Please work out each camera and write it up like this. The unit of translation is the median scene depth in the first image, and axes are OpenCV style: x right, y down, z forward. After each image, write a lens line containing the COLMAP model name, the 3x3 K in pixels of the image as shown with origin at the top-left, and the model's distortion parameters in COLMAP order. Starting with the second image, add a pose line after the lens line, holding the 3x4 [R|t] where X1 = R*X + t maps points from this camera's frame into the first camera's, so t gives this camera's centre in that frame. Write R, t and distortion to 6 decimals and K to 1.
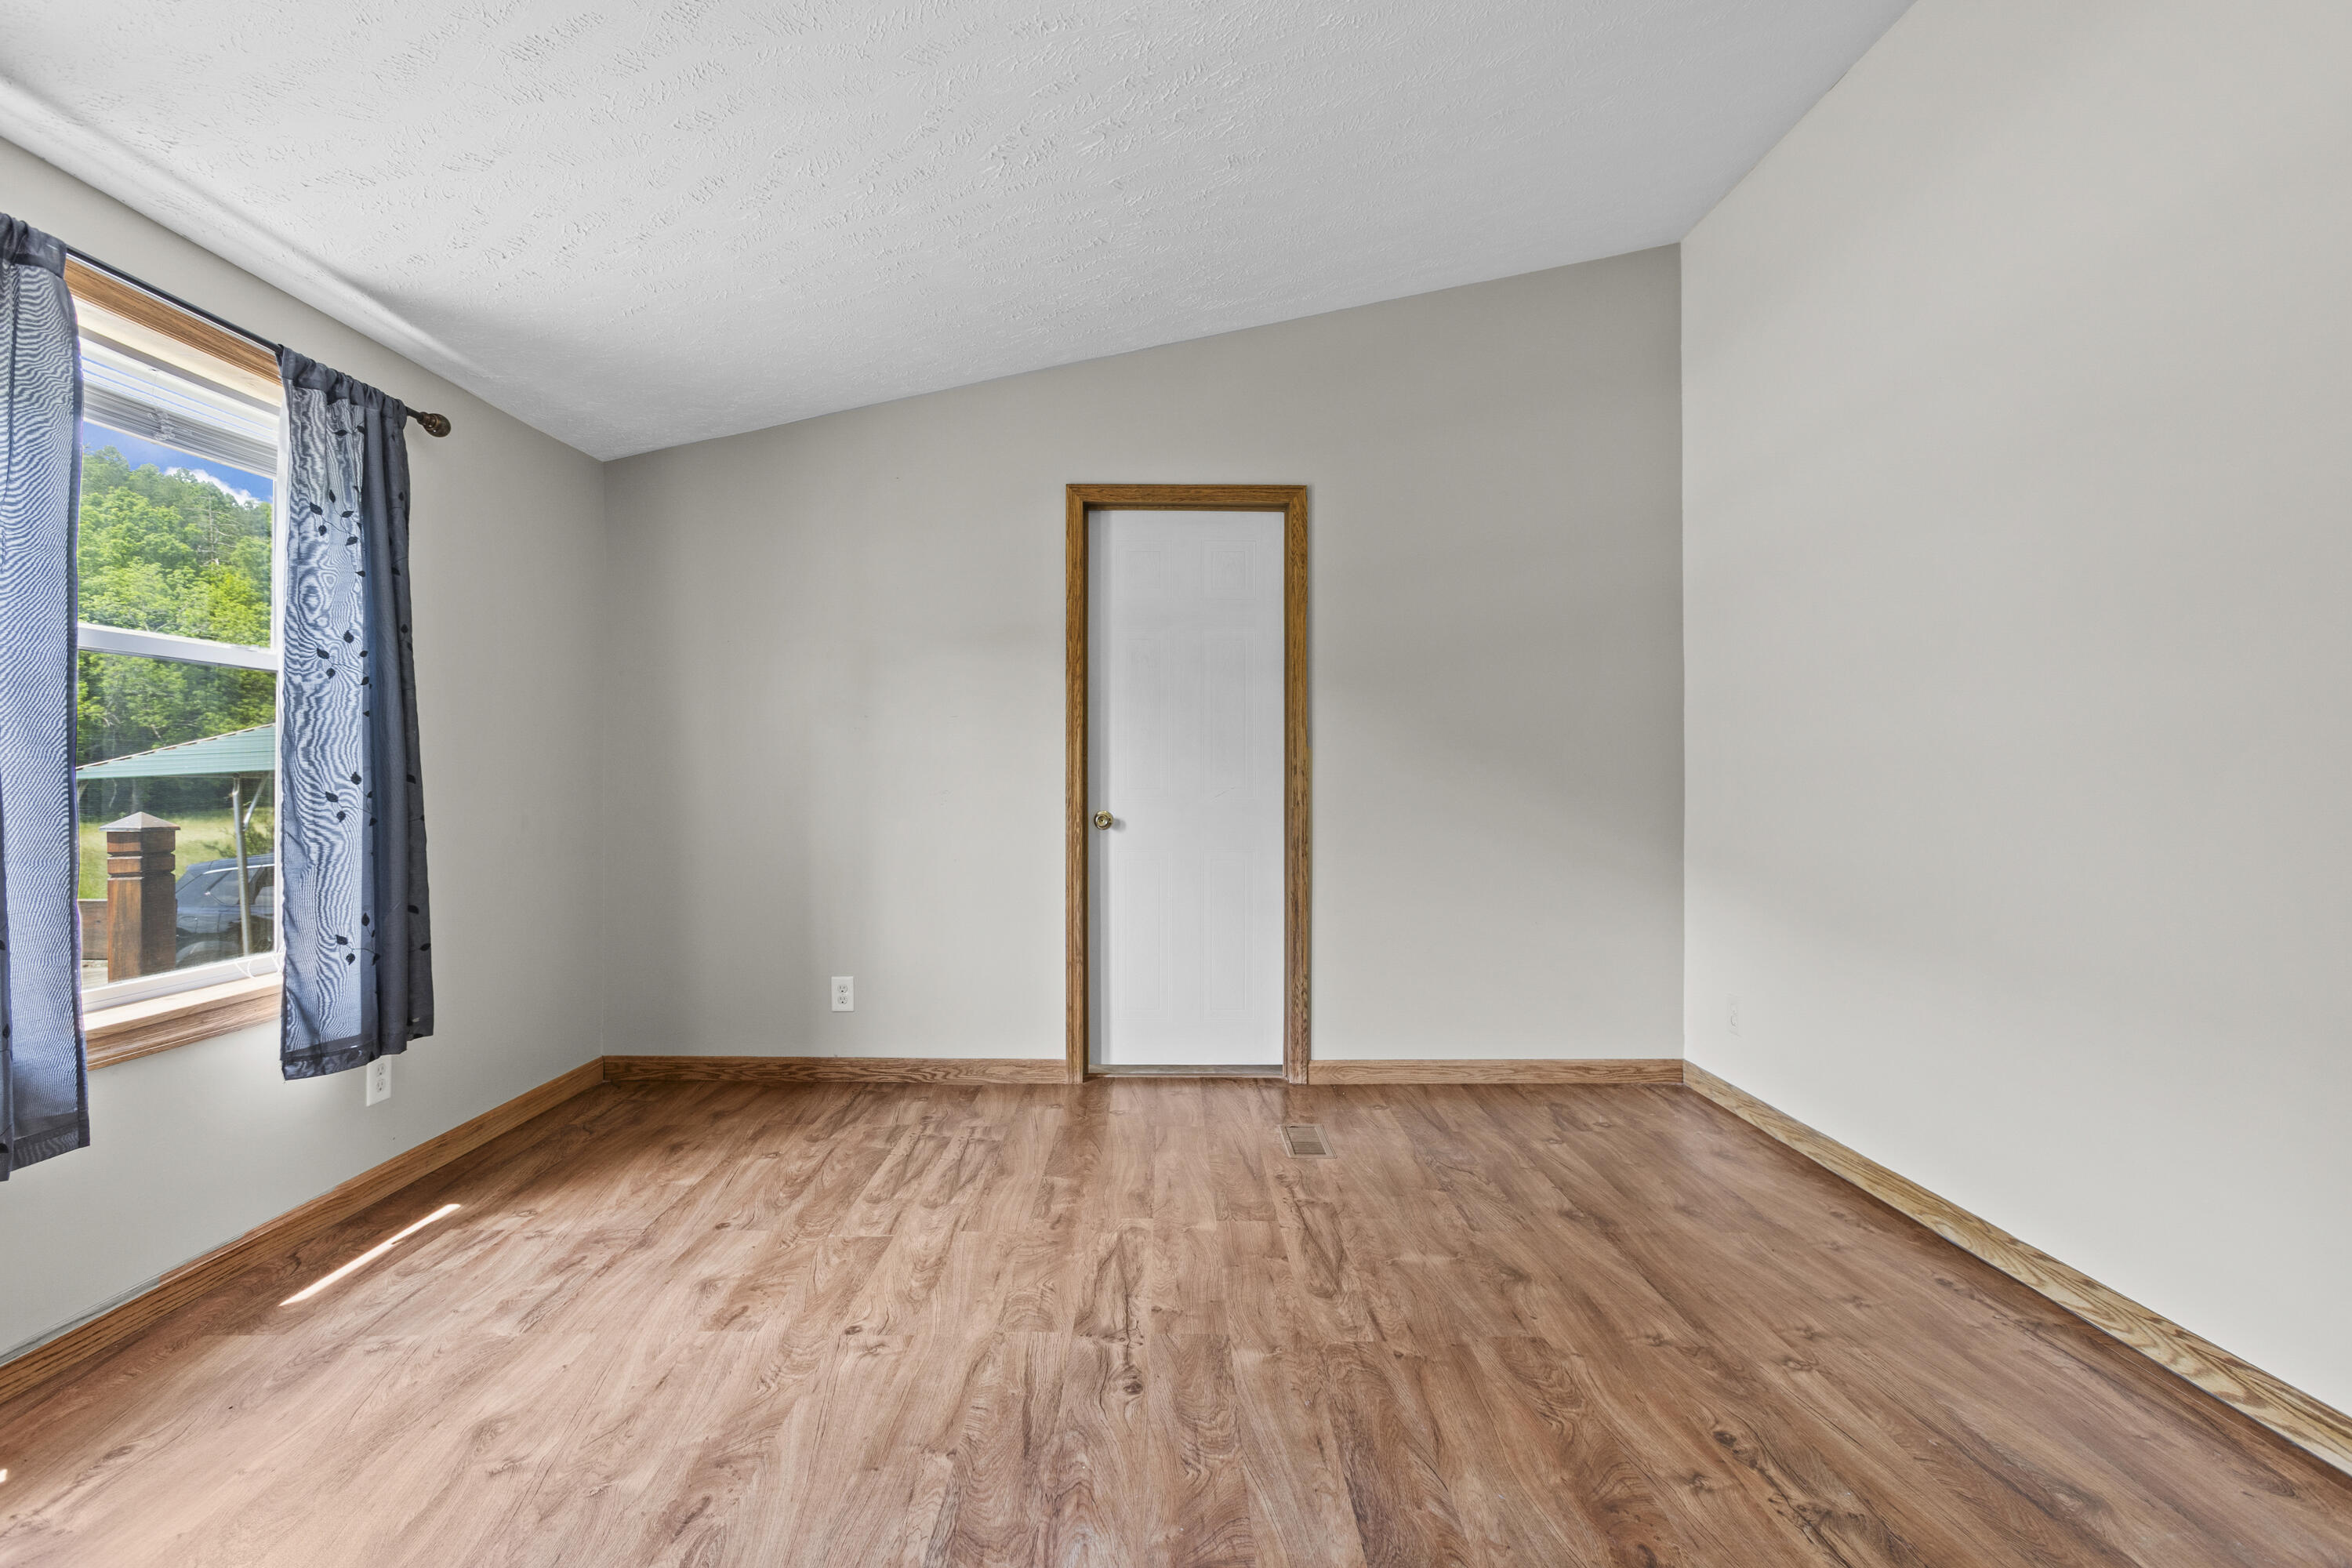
lens RADIAL K [[1063.6, 0, 1161.9], [0, 1063.6, 781.0], [0, 0, 1]] dist [-0.018045, 0.005192]
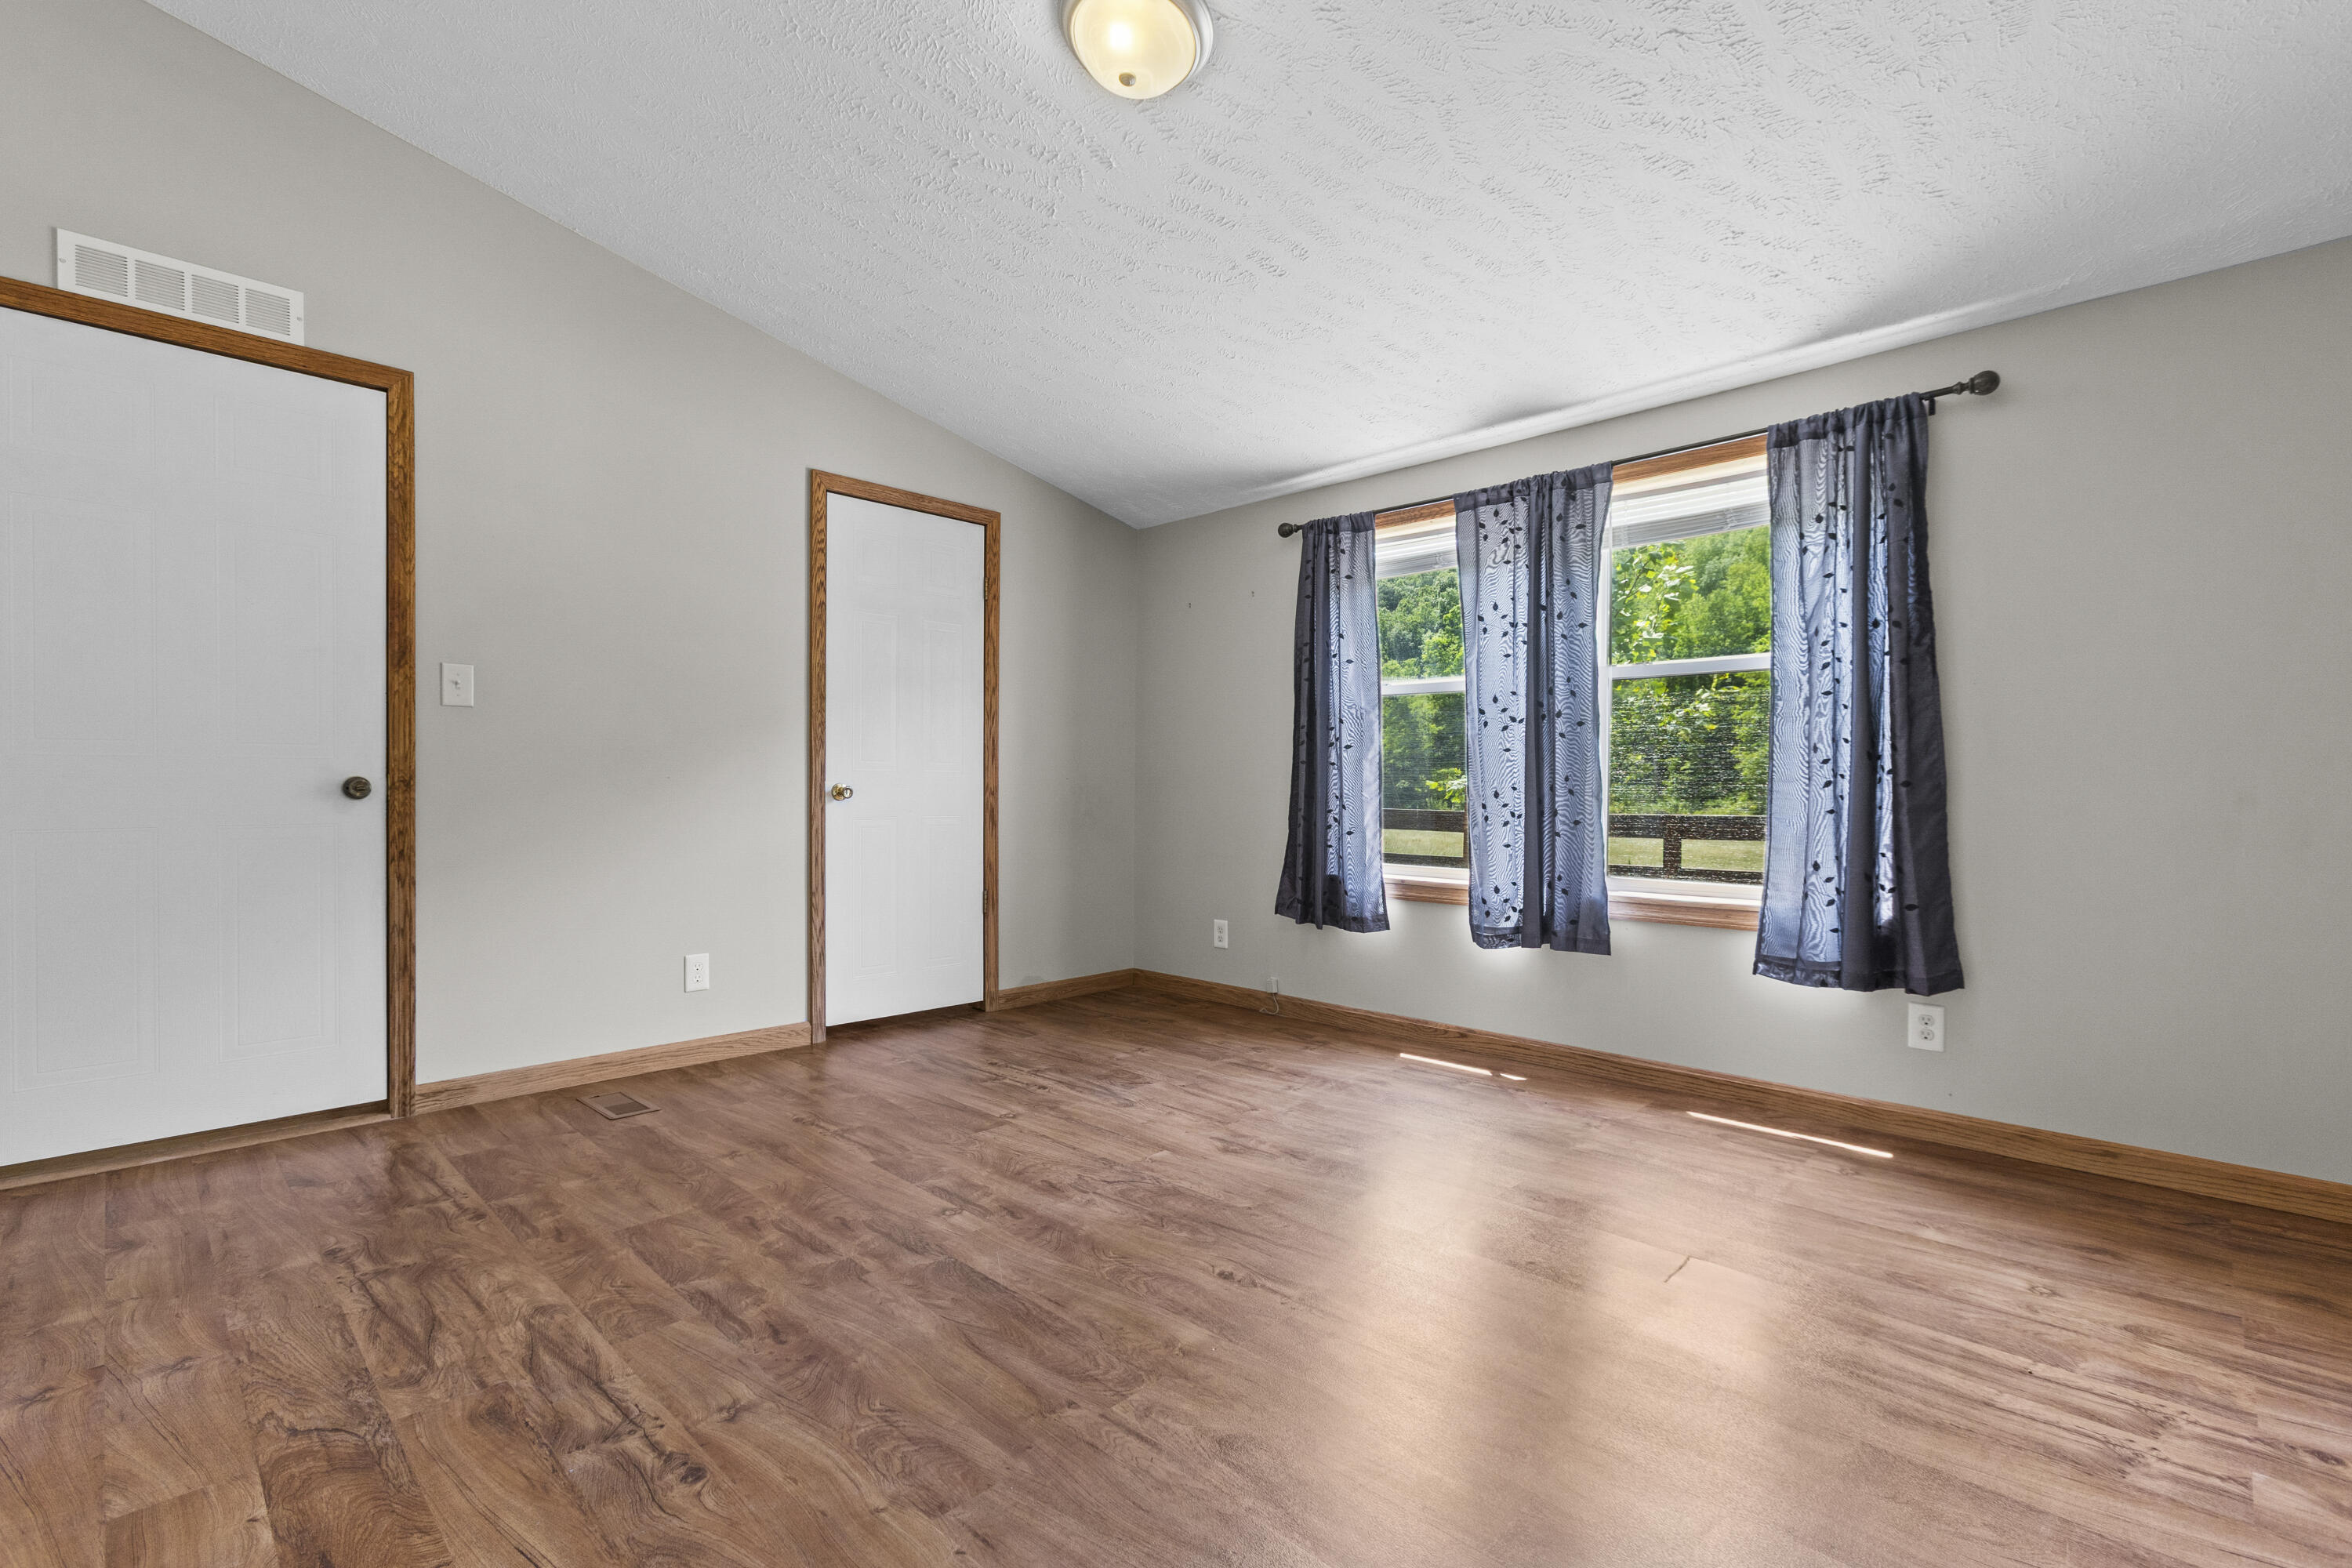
lens RADIAL K [[1063.6, 0, 1162.1], [0, 1063.6, 783.9], [0, 0, 1]] dist [-0.018045, 0.005192]
pose [[-0.708329, -0.005388, -0.705861, 0.717015], [-0.006852, 0.999976, -0.000758, 0.051569], [0.705849, 0.004300, -0.708349, 1.538284]]
